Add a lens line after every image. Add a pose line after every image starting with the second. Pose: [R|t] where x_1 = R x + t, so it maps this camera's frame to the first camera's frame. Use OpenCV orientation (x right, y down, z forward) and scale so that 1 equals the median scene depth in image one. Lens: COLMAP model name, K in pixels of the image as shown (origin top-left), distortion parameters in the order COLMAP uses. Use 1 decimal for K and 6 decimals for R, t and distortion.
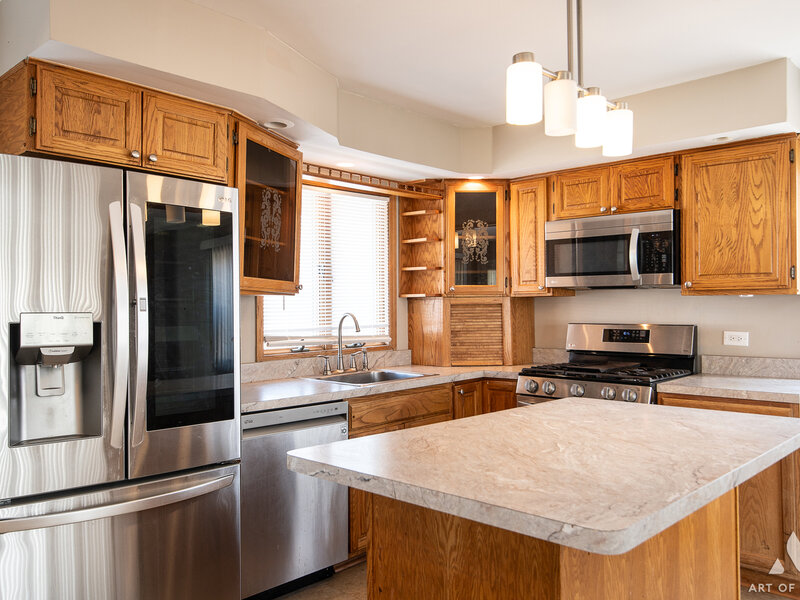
lens RADIAL K [[661.0, 0, 400.0], [0, 661.0, 300.0], [0, 0, 1]] dist [0.044921, -0.006498]
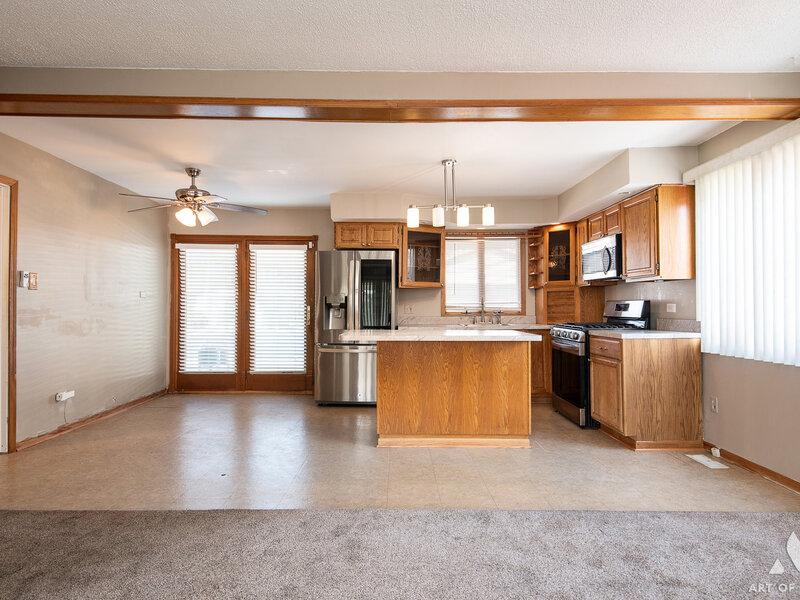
lens RADIAL K [[451.8, 0, 400.0], [0, 451.8, 300.0], [0, 0, 1]] dist [0.023503, -0.000036]
pose [[0.686895, -0.007409, -0.726719, 0.763697], [0.008902, 0.999959, -0.001780, 0.031030], [0.726703, -0.005247, 0.686932, -0.207423]]
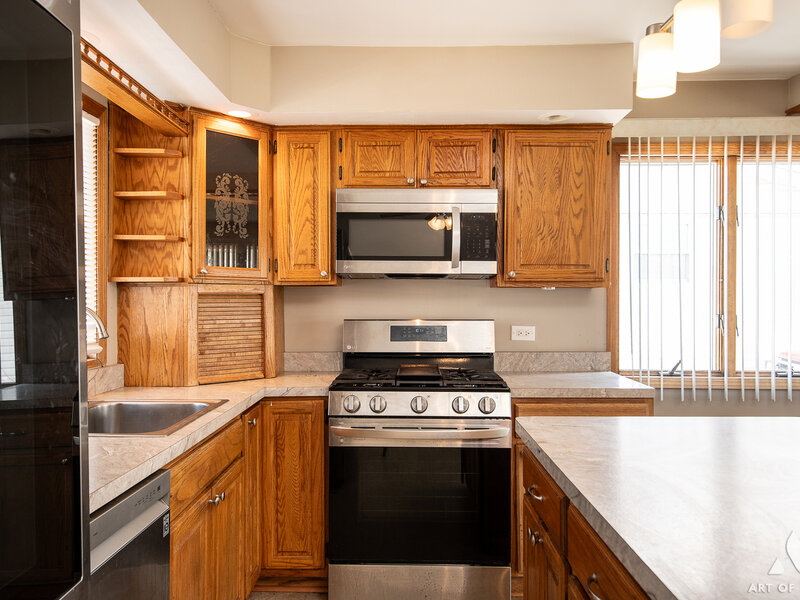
lens RADIAL K [[661.0, 0, 400.0], [0, 661.0, 300.0], [0, 0, 1]] dist [0.044921, -0.006498]
pose [[0.745062, 0.008974, 0.666934, -0.233625], [-0.011772, 0.999931, -0.000303, 0.011176], [-0.666891, -0.007626, 0.745116, 0.369151]]
